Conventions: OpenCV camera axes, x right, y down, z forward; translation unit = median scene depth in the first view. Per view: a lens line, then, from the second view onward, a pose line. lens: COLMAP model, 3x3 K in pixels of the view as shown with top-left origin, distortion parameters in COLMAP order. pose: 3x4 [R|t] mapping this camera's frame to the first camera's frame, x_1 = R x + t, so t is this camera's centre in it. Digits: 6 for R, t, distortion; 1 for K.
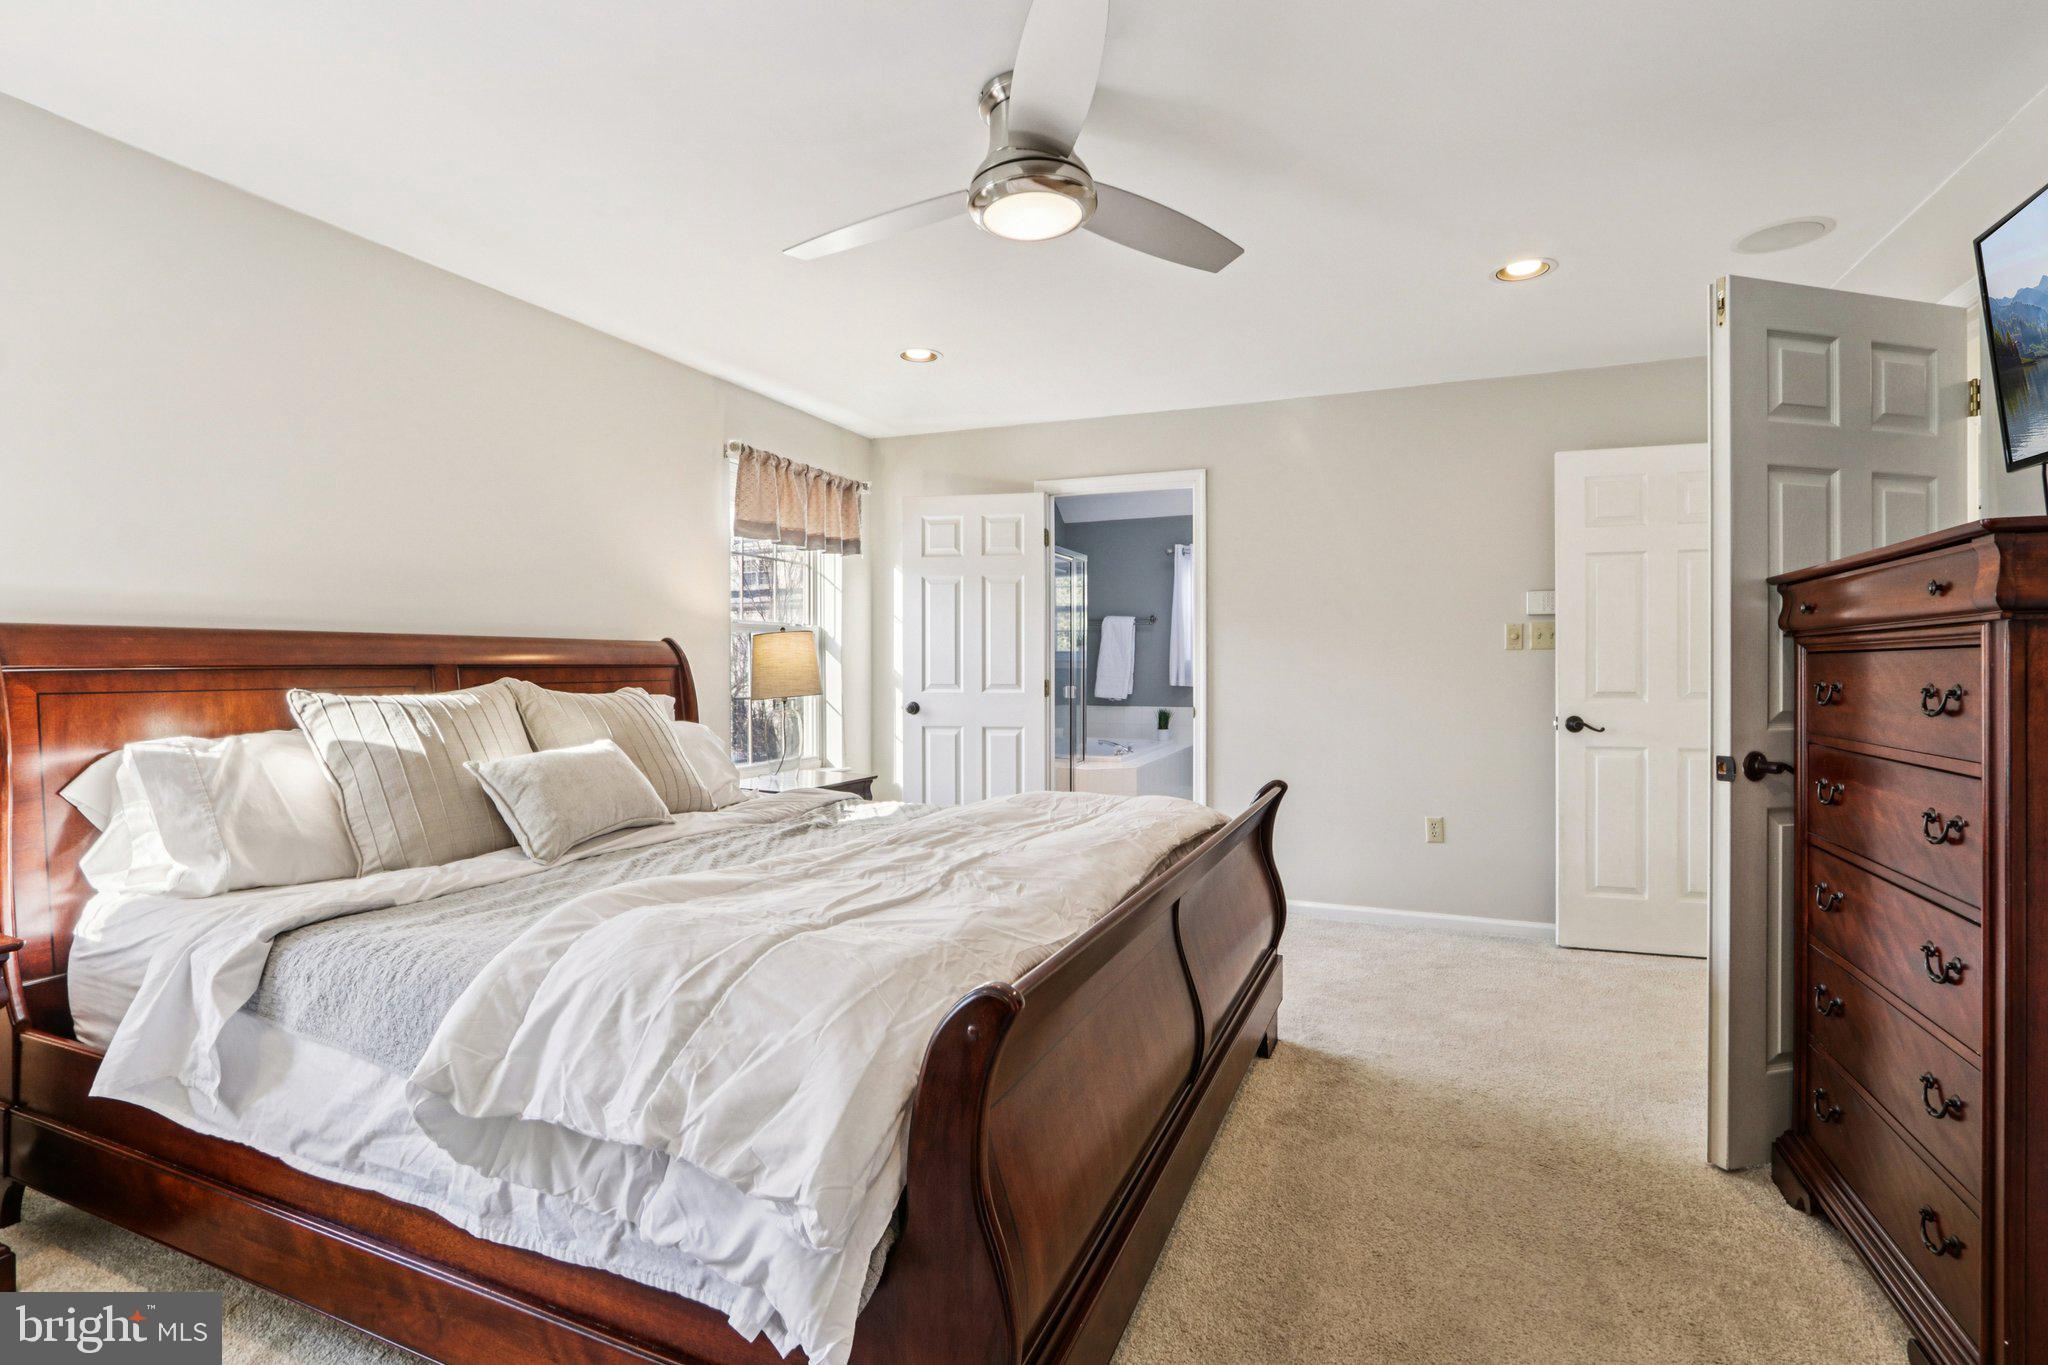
lens RADIAL K [[960.6, 0, 1030.5], [0, 960.6, 669.9], [0, 0, 1]] dist [-0.019070, 0.001121]
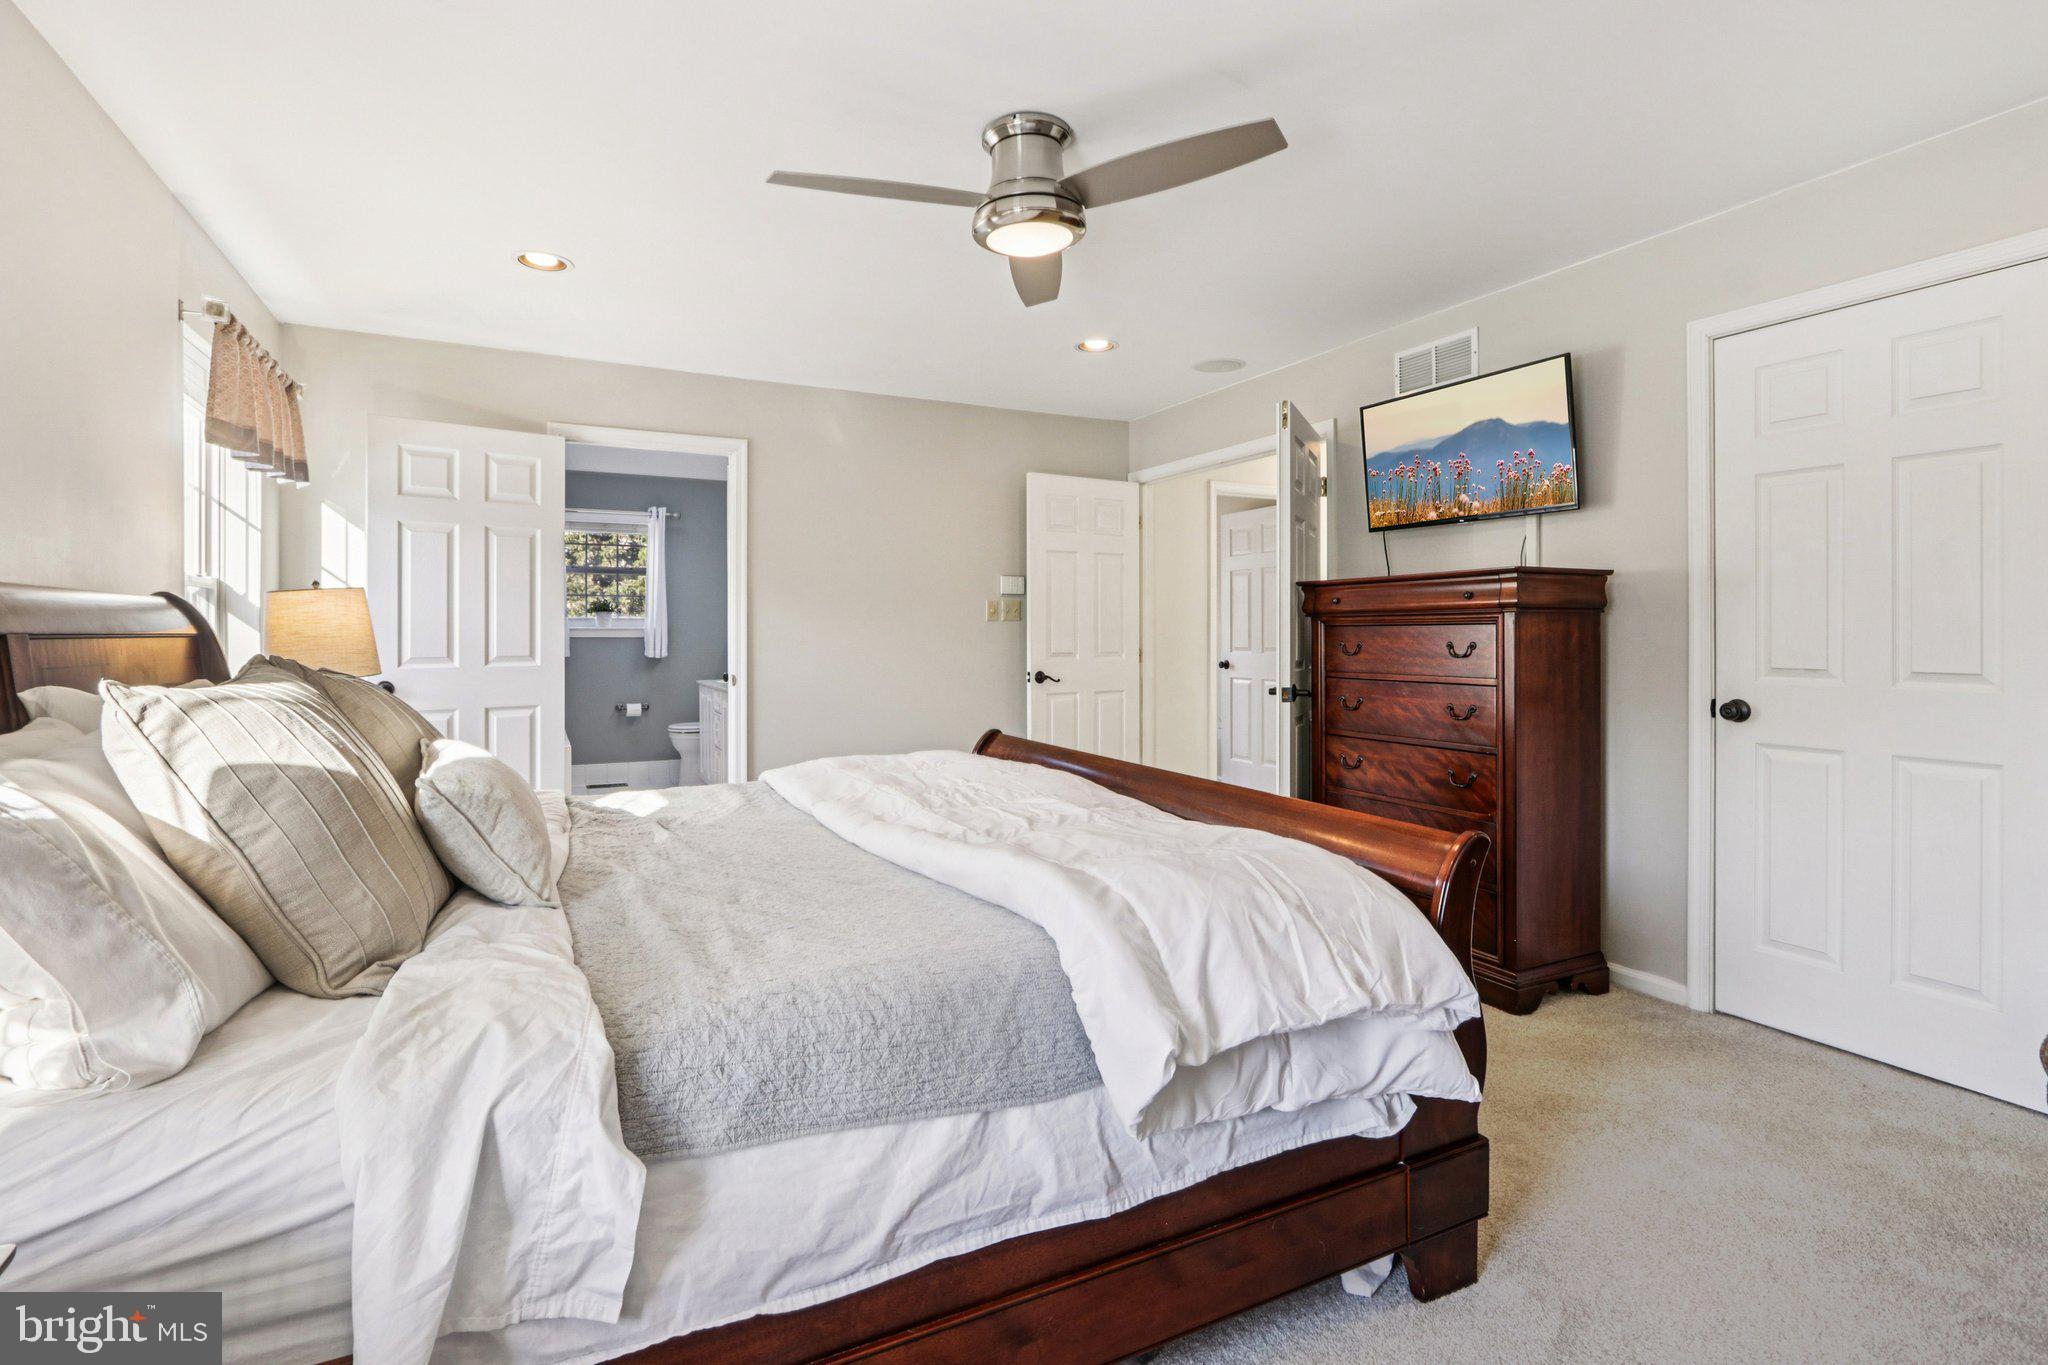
lens RADIAL K [[960.6, 0, 1026.1], [0, 960.6, 628.1], [0, 0, 1]] dist [-0.019070, 0.001121]
pose [[0.647258, 0.002885, 0.762265, -0.475588], [0.004352, 0.999963, -0.007480, -0.001681], [-0.762258, 0.008159, 0.647221, 0.143148]]
